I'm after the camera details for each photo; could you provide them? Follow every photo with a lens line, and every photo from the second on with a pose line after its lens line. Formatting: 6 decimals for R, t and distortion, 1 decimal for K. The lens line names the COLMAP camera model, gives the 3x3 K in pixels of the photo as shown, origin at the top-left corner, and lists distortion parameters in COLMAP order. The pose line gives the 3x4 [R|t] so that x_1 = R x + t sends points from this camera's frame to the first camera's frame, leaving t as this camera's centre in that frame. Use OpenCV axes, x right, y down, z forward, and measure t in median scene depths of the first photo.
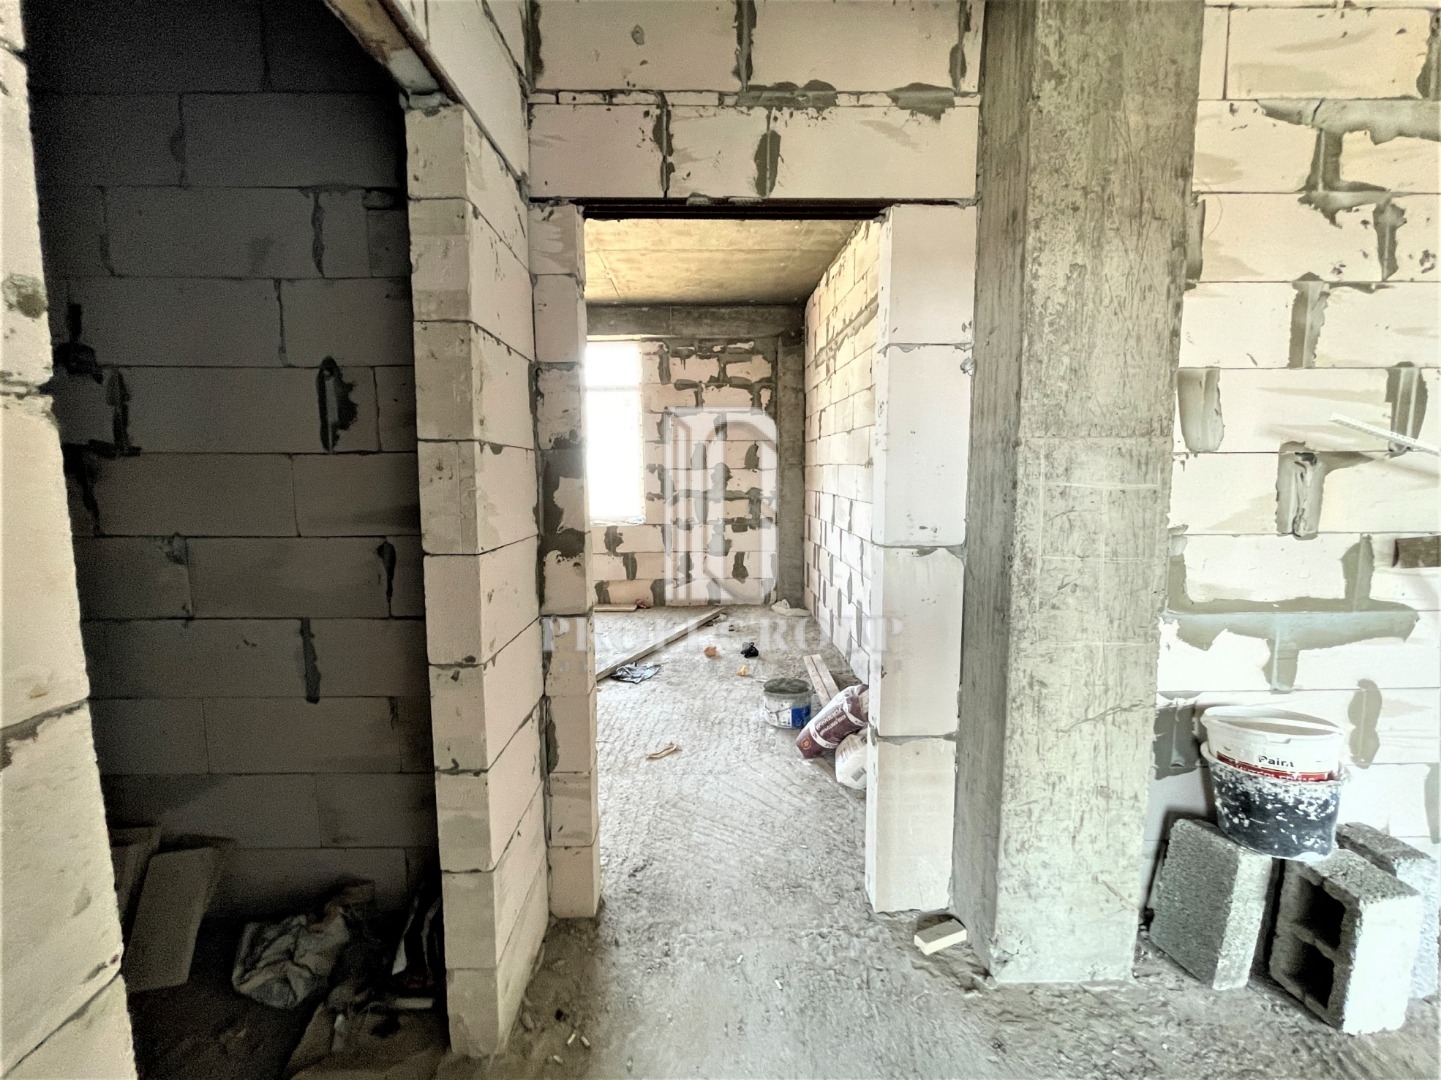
lens RADIAL K [[580.7, 0, 734.1], [0, 580.7, 537.5], [0, 0, 1]] dist [0.000183, -0.000864]
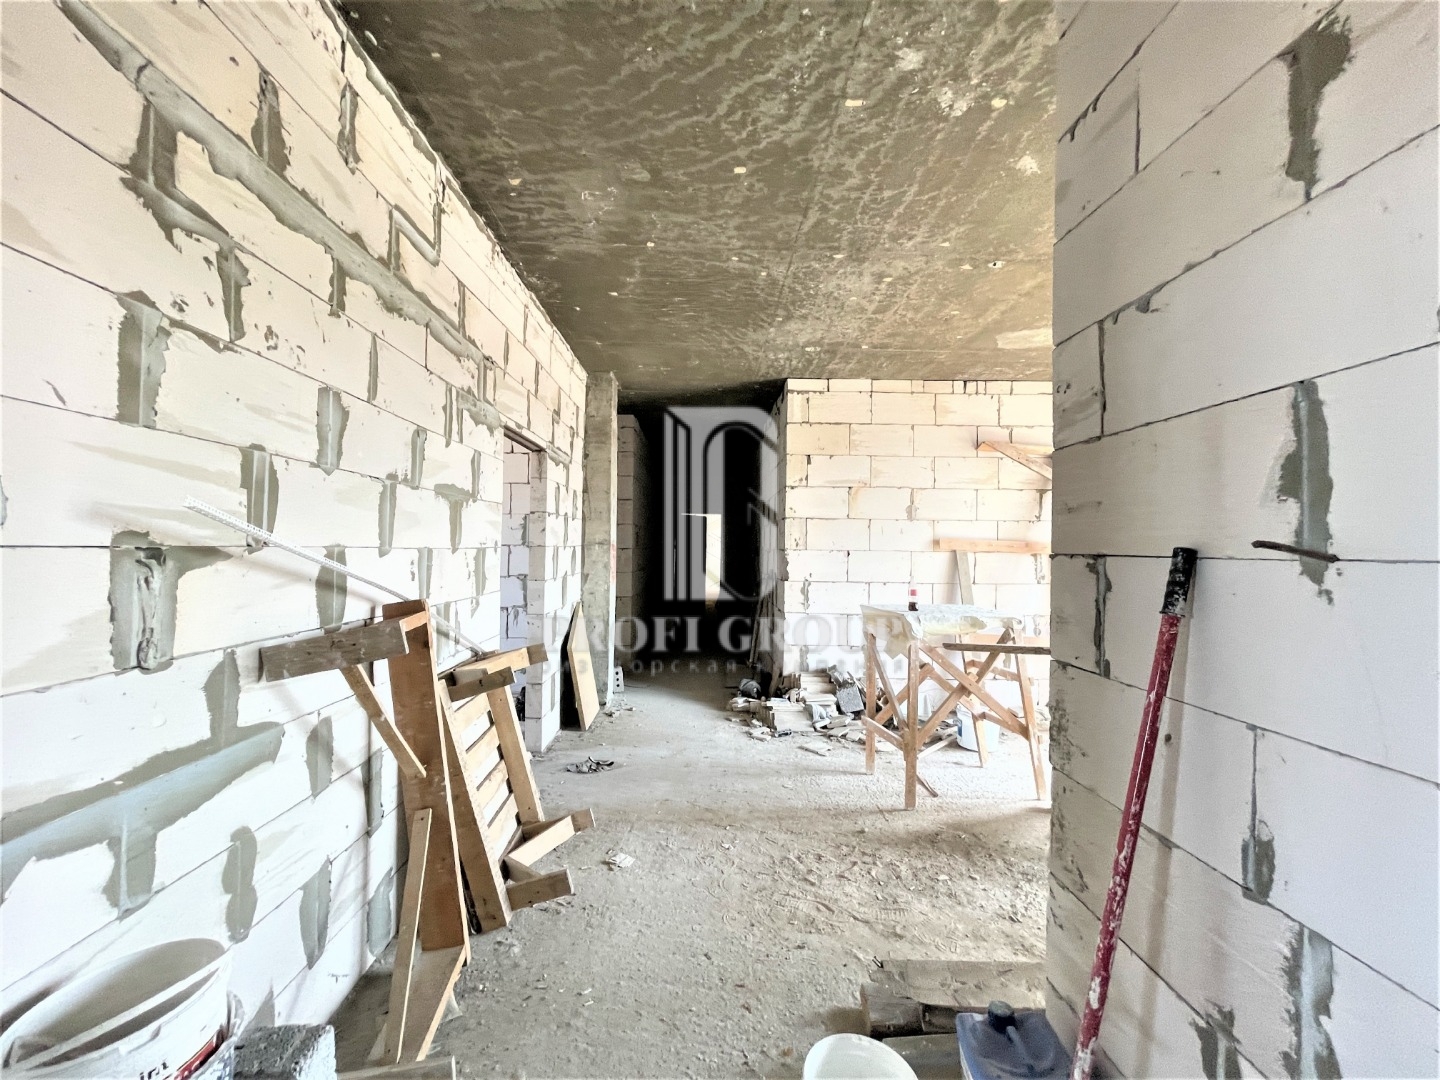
lens RADIAL K [[580.3, 0, 697.3], [0, 580.3, 536.9], [0, 0, 1]] dist [0.000183, -0.000864]
pose [[0.031083, 0.026934, 0.999154, 0.318596], [0.084286, 0.996006, -0.029472, -0.084914], [-0.995957, 0.085131, 0.028689, 0.334689]]
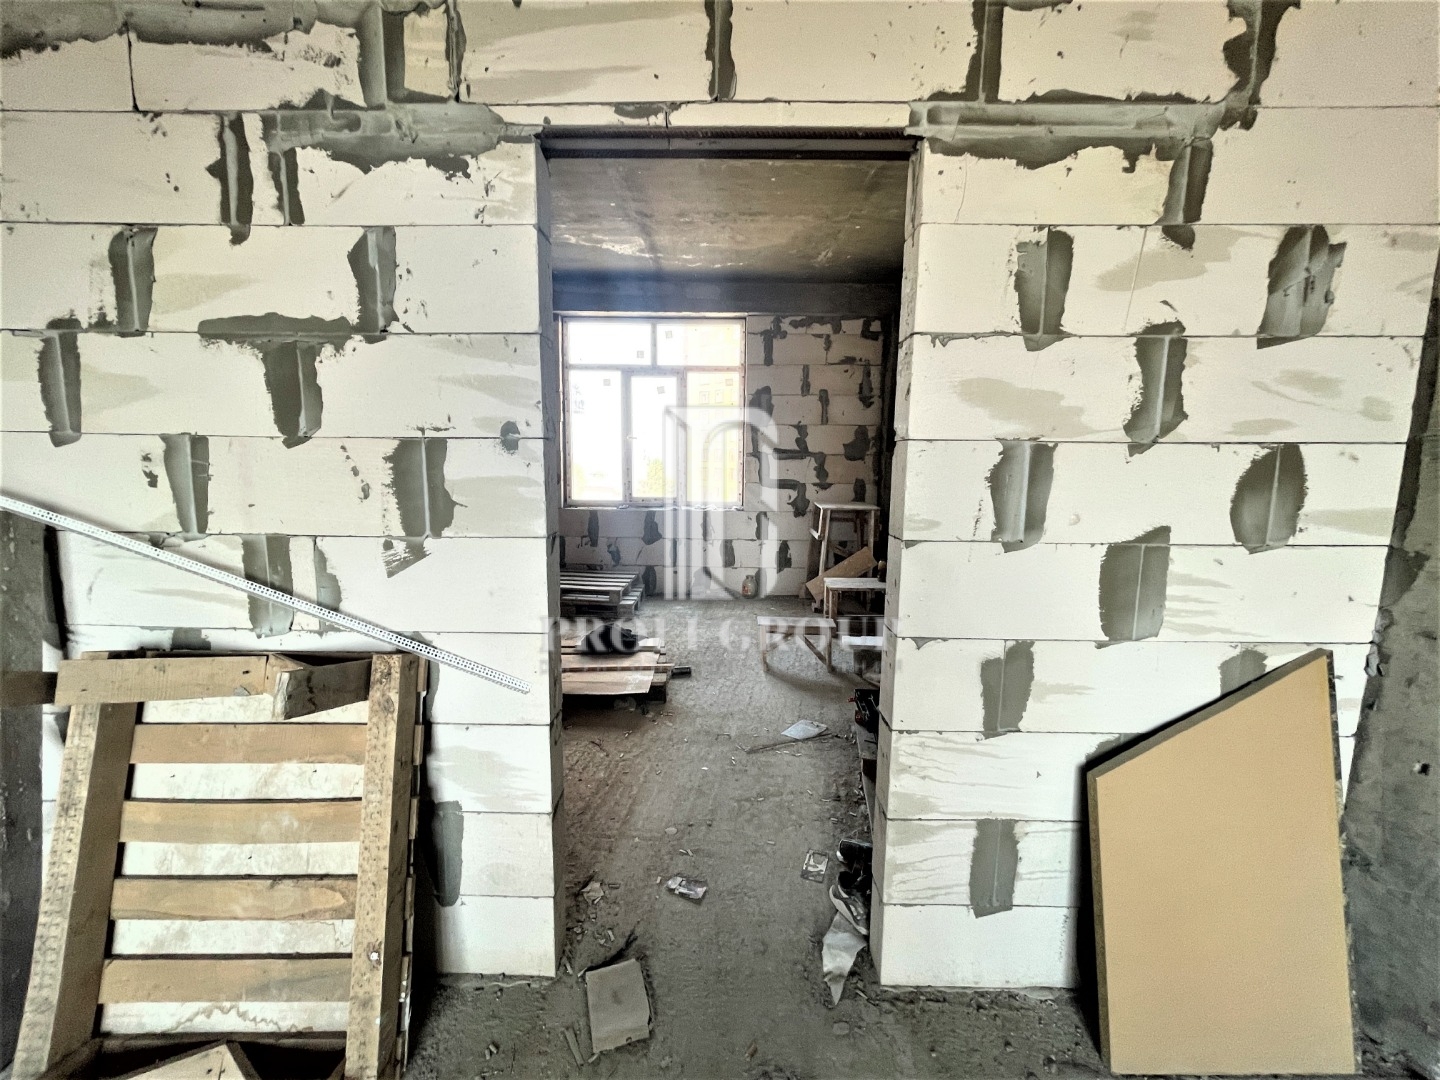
lens RADIAL K [[580.3, 0, 719.5], [0, 580.3, 538.5], [0, 0, 1]] dist [0.000183, -0.000864]
pose [[0.999454, 0.026538, -0.019664, 2.498251], [-0.026064, 0.999373, 0.023972, -0.045774], [0.020288, -0.023447, 0.999519, 0.206933]]
